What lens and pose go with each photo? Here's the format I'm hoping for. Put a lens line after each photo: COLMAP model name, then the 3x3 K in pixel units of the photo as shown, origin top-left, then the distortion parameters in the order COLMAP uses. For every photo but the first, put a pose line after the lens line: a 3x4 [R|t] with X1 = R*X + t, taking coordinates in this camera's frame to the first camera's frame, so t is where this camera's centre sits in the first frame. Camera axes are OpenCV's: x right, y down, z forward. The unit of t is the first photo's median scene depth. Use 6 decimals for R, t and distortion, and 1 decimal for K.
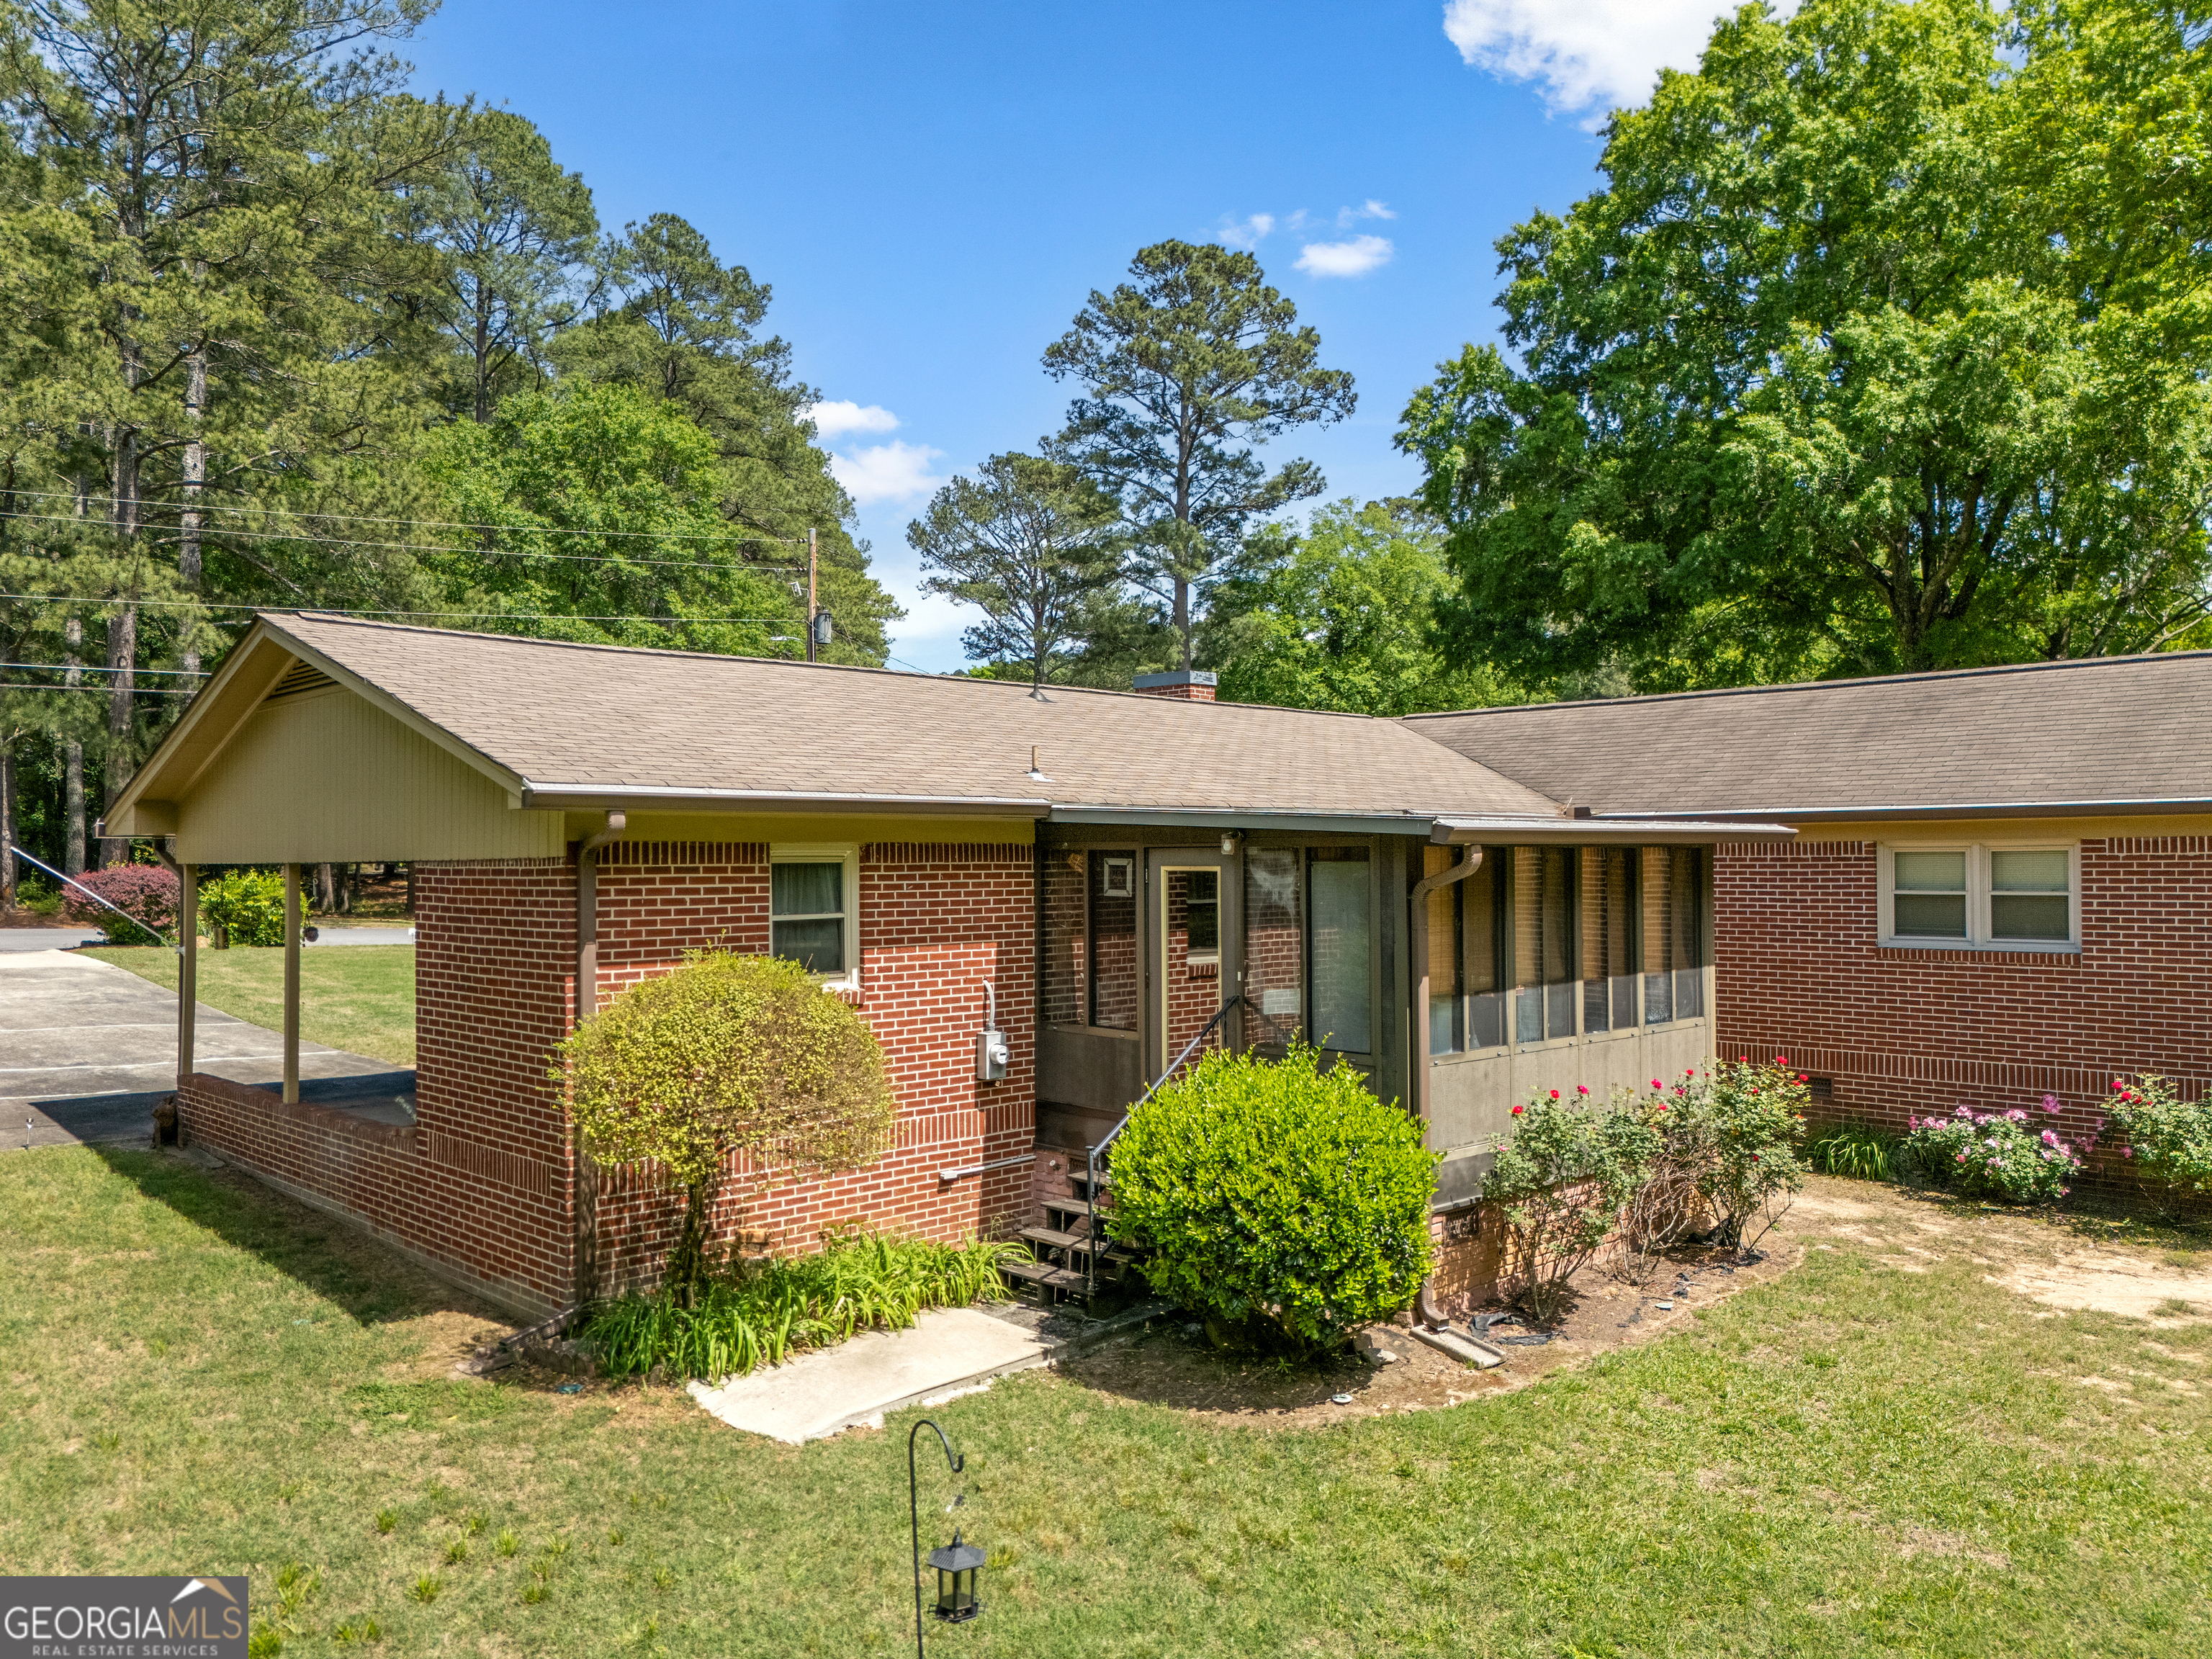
lens RADIAL K [[1686.1, 0, 1106.0], [0, 1686.1, 829.5], [0, 0, 1]] dist [0.047342, -0.045809]
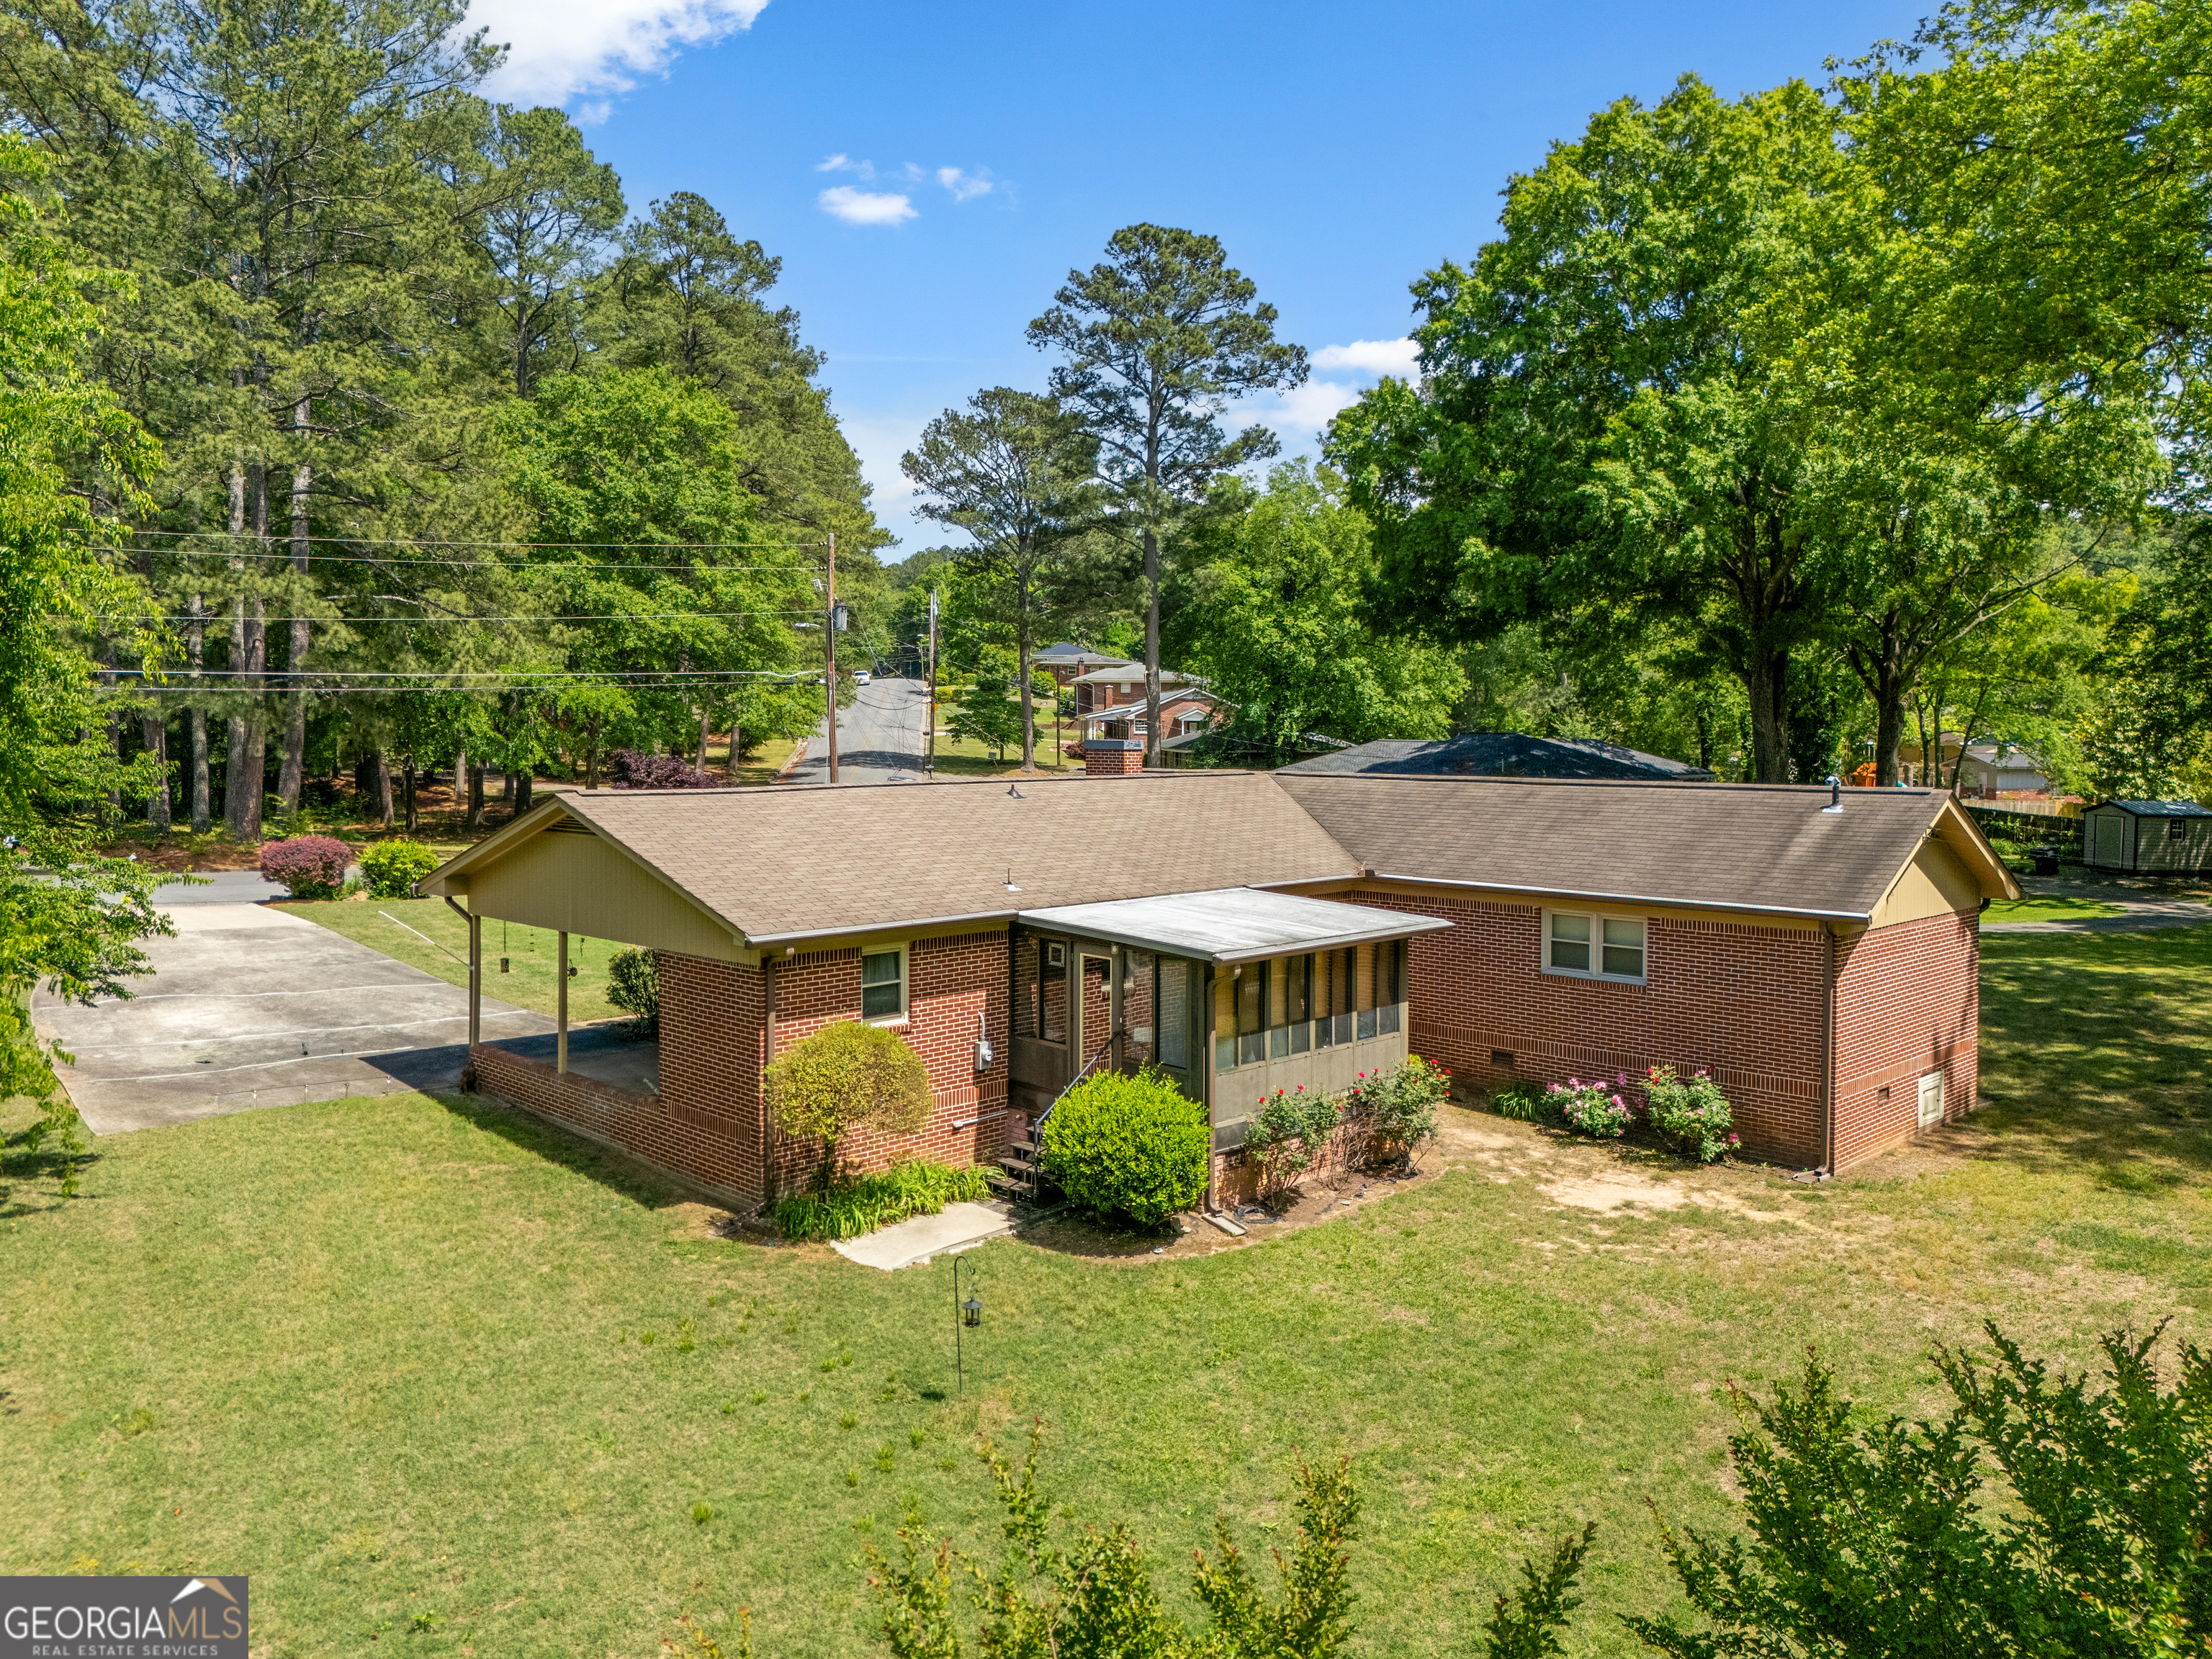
lens RADIAL K [[1663.3, 0, 1099.5], [0, 1663.3, 768.3], [0, 0, 1]] dist [0.079422, -0.159256]
pose [[0.999953, 0.007881, 0.005693, 0.040766], [-0.008103, 0.999167, 0.039990, -0.234637], [-0.005373, -0.040034, 0.999184, -0.714688]]
